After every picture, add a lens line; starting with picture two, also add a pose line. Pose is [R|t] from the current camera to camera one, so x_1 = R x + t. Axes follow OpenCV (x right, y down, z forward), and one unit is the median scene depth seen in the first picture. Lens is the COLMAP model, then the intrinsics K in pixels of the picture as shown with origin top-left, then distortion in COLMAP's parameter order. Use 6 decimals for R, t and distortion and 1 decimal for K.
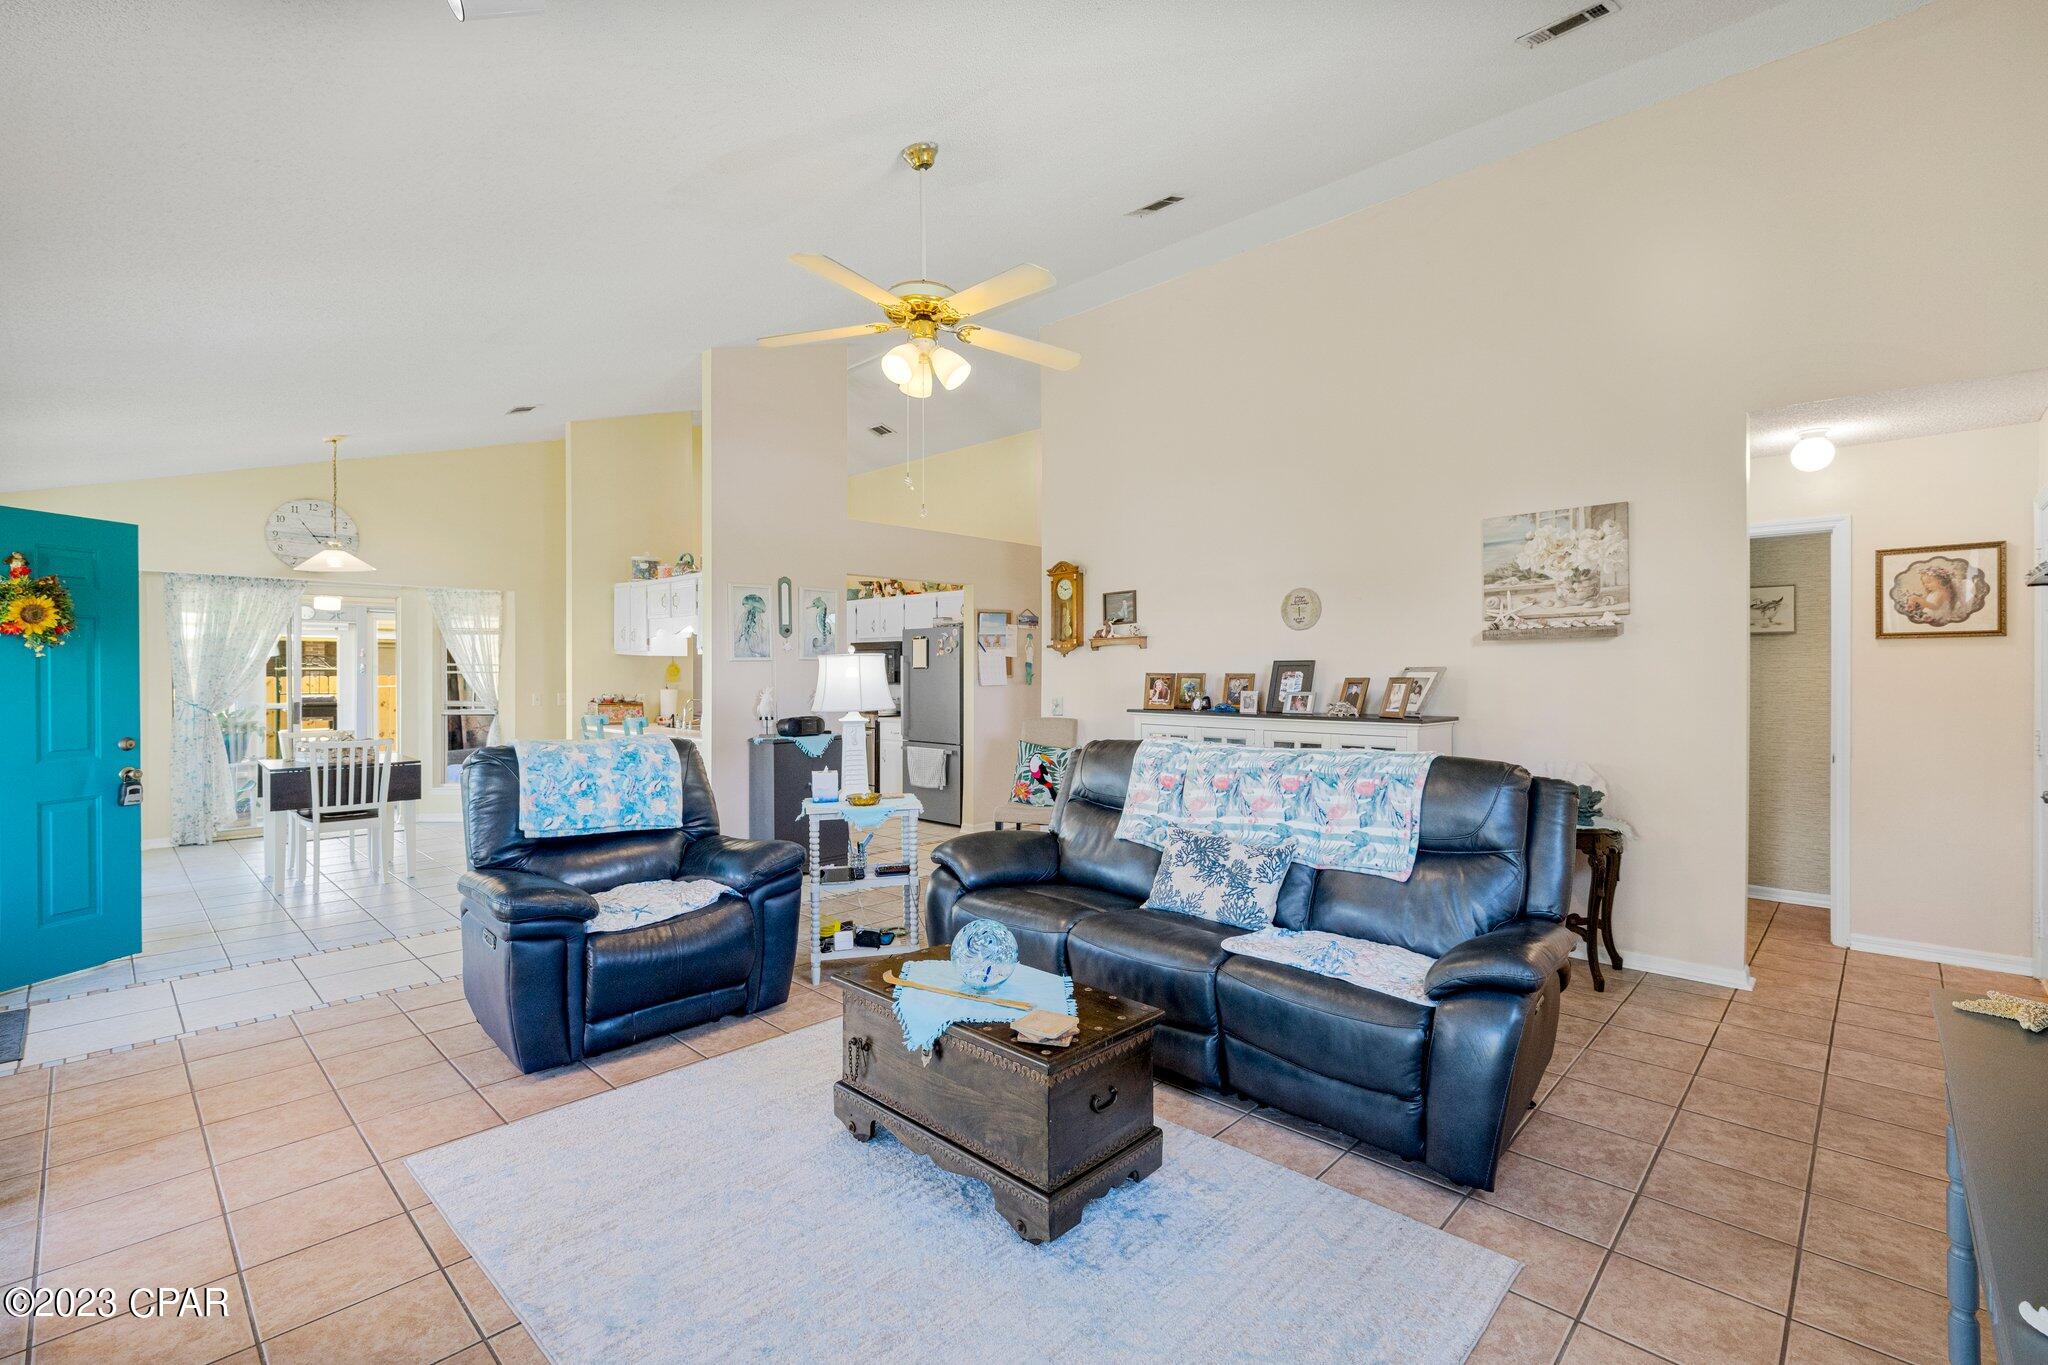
lens RADIAL K [[903.2, 0, 1028.2], [0, 903.2, 679.9], [0, 0, 1]] dist [0.004558, -0.000124]
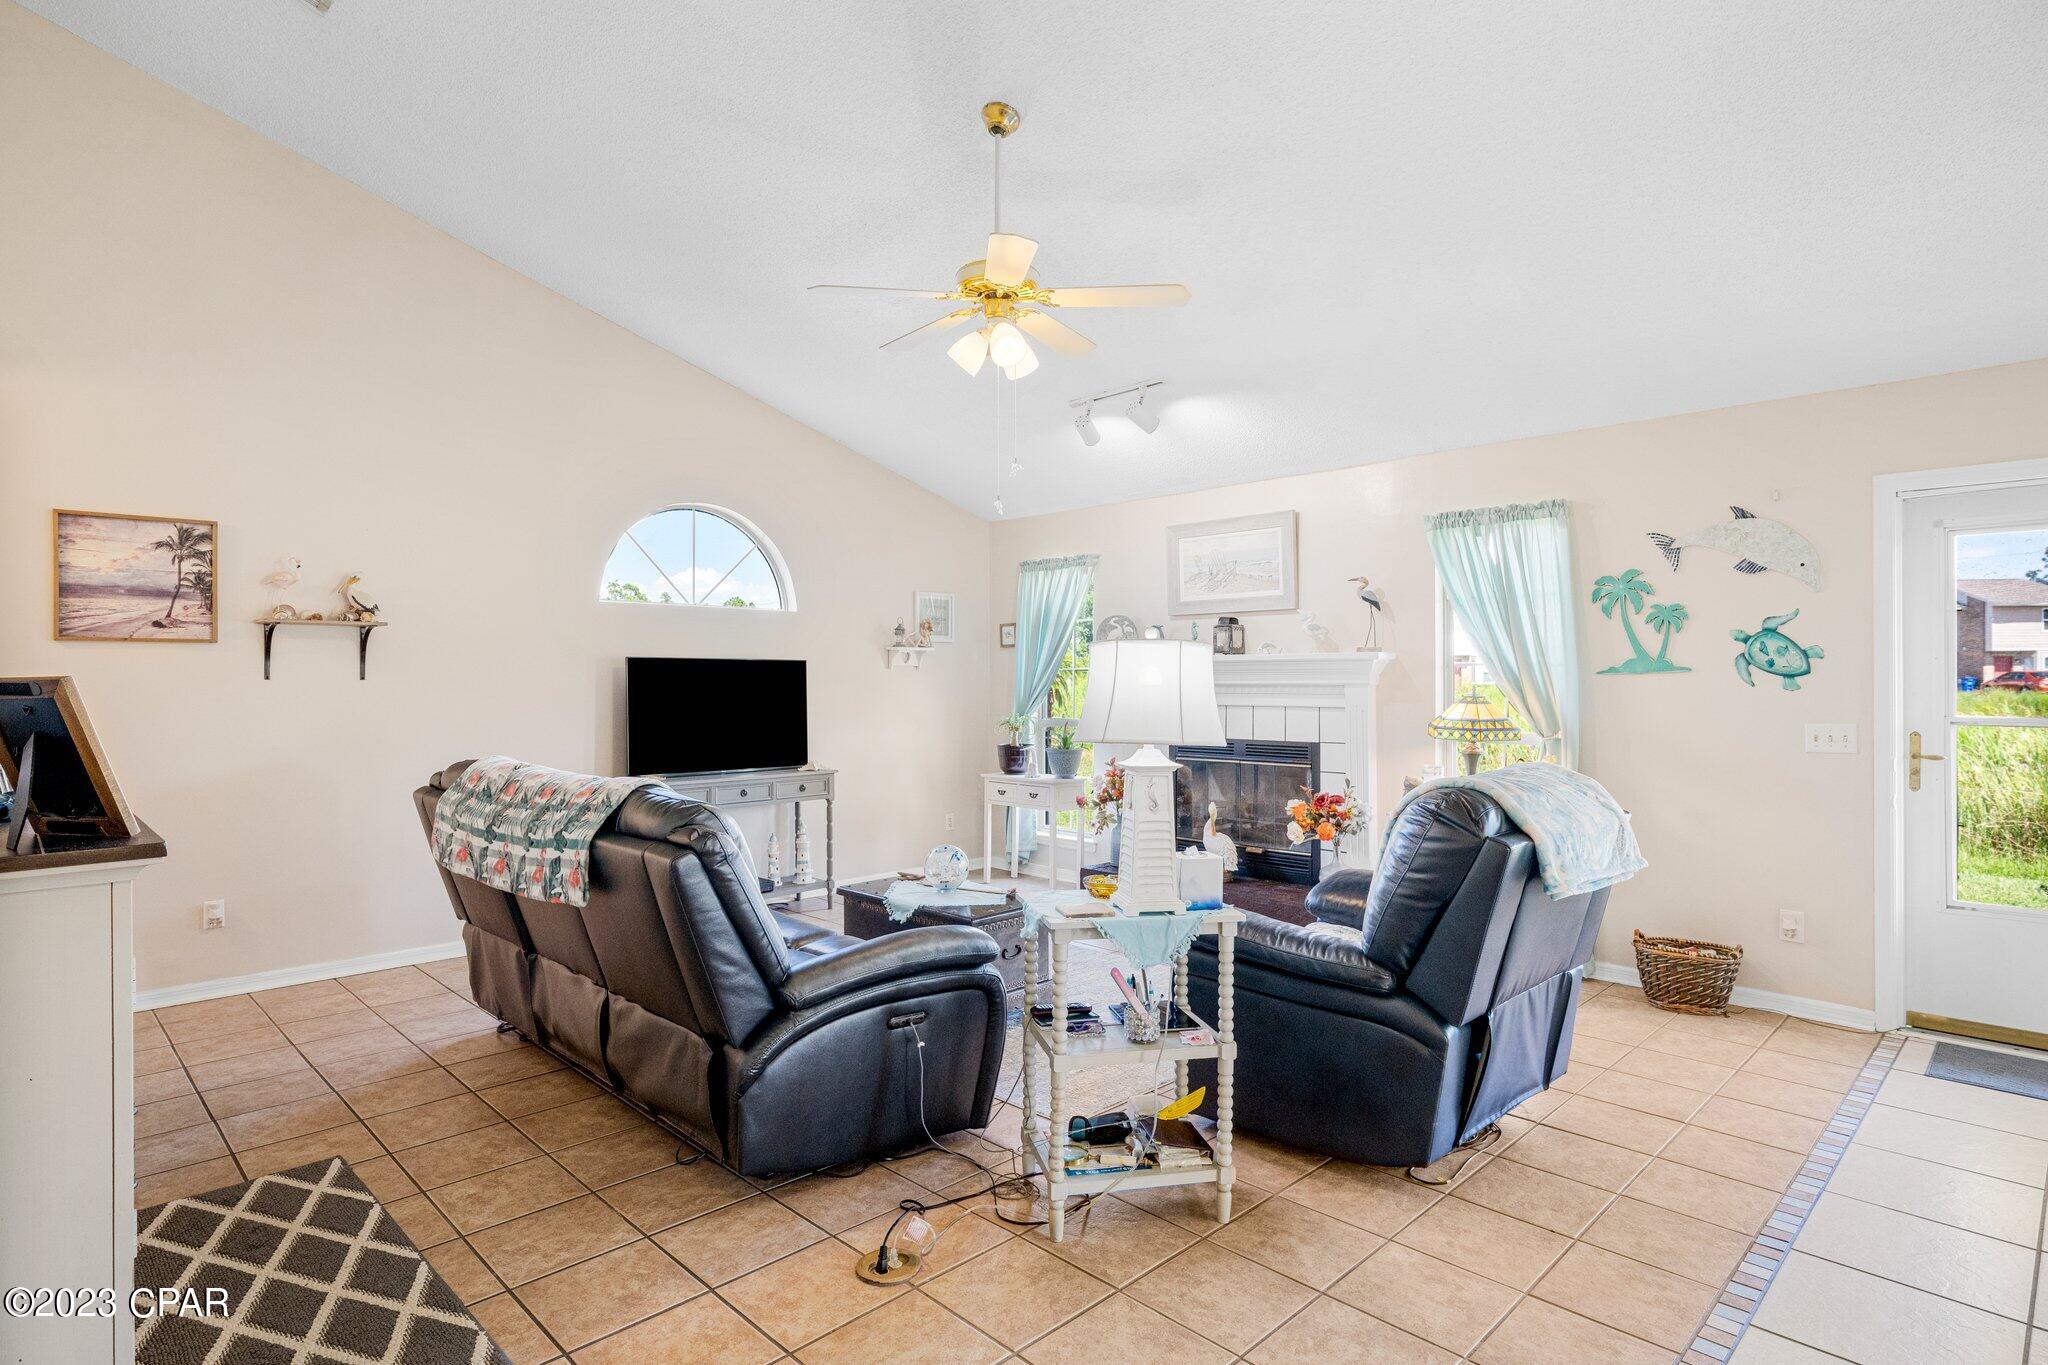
lens RADIAL K [[1067.9, 0, 1023.2], [0, 1067.9, 680.2], [0, 0, 1]] dist [0.003177, 0.000907]
pose [[-0.999626, 0.001556, 0.027303, -0.093903], [0.001763, 0.999970, 0.007580, -0.007023], [-0.027290, 0.007625, -0.999598, 1.126774]]
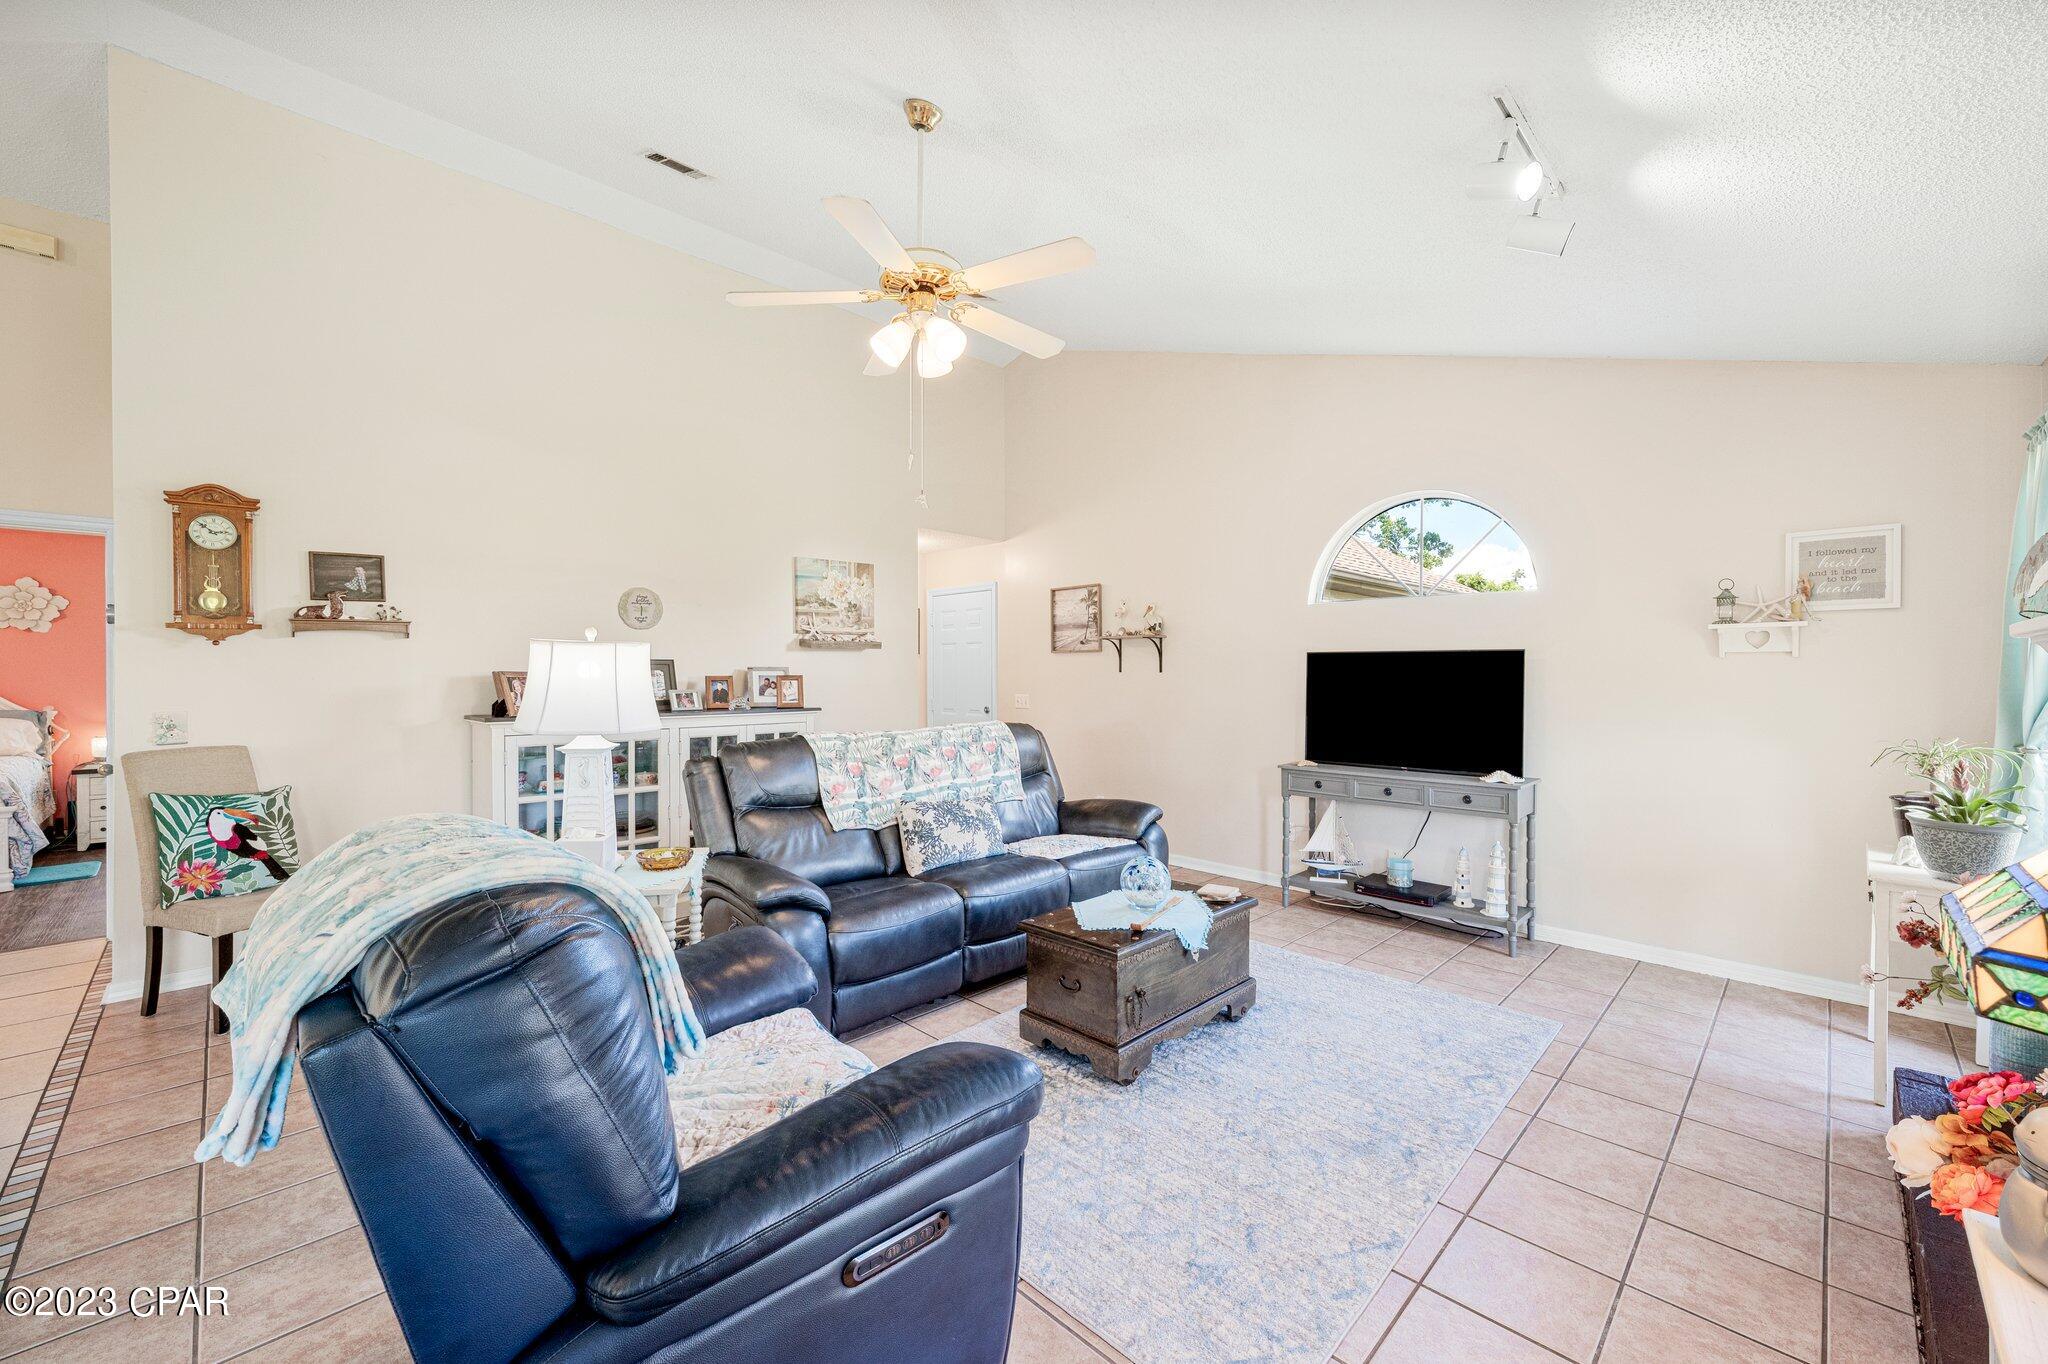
lens RADIAL K [[812.9, 0, 1035.8], [0, 812.9, 675.4], [0, 0, 1]] dist [-0.002662, 0.000866]
pose [[0.014783, -0.003121, 0.999886, -0.515052], [0.007239, 0.999969, 0.003014, -0.002636], [-0.999865, 0.007194, 0.014805, 0.468318]]
